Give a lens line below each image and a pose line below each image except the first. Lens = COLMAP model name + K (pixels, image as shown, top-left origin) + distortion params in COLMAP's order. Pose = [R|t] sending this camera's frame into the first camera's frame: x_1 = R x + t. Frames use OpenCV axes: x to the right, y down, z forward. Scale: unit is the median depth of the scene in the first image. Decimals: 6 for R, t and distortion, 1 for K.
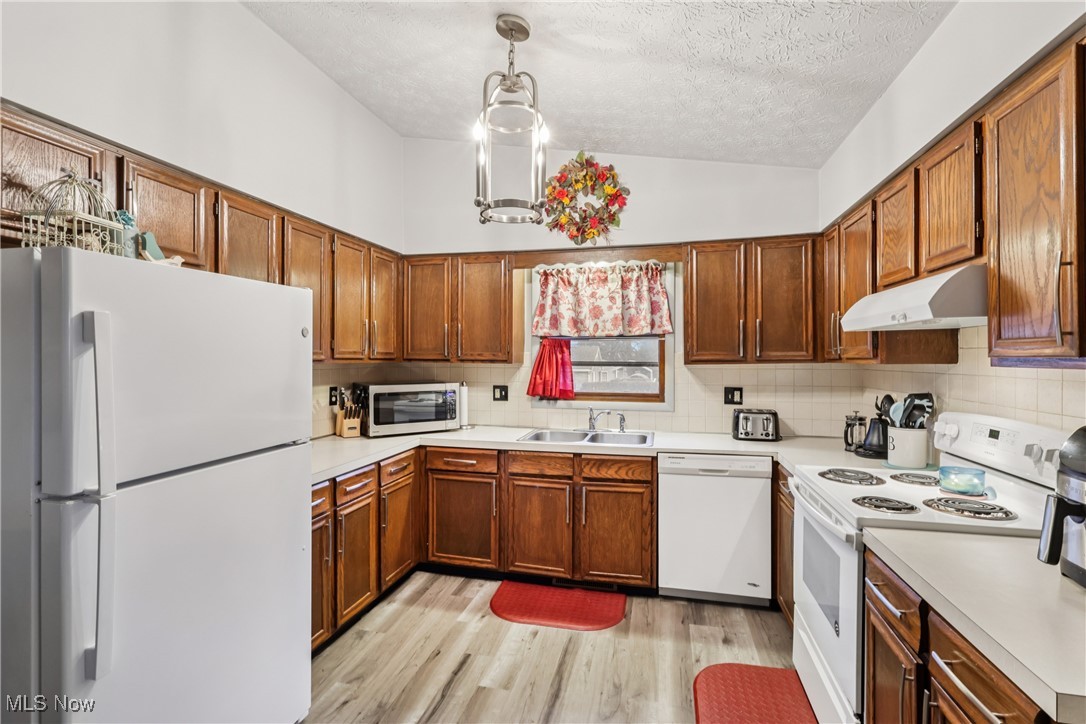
lens RADIAL K [[509.9, 0, 535.1], [0, 509.9, 366.0], [0, 0, 1]] dist [-0.000634, 0.000419]
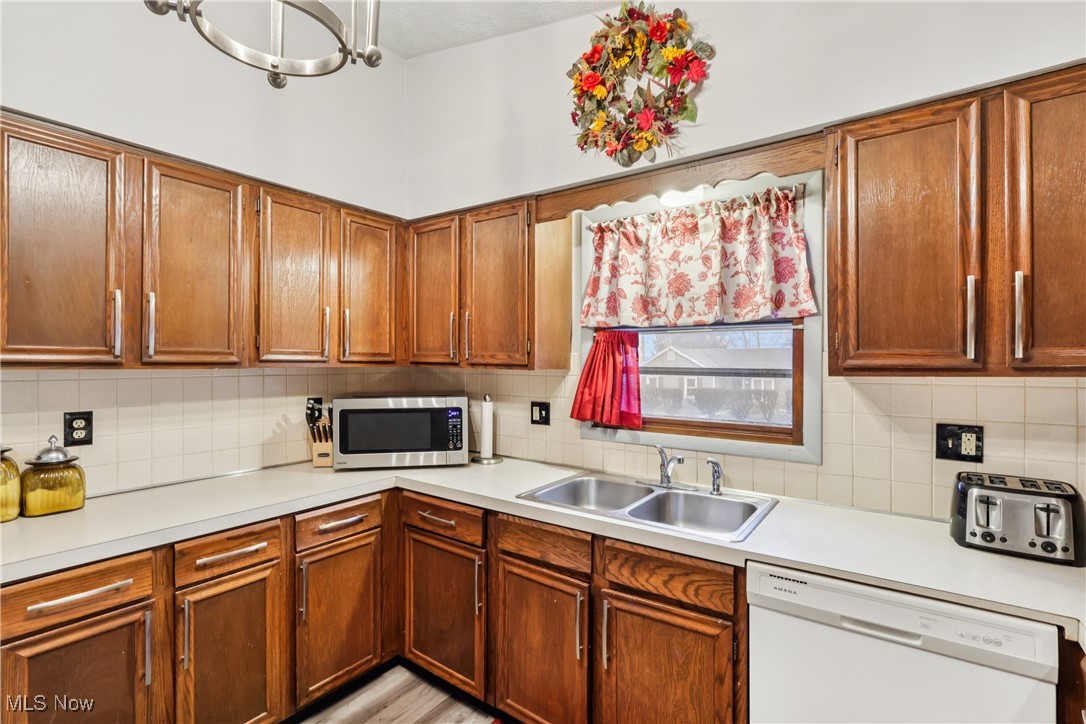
lens RADIAL K [[509.9, 0, 536.8], [0, 509.9, 363.6], [0, 0, 1]] dist [-0.000634, 0.000419]
pose [[0.927196, 0.005041, -0.374542, 0.198484], [-0.009290, 0.999911, -0.009540, -0.006602], [0.374460, 0.012325, 0.927161, 0.405481]]
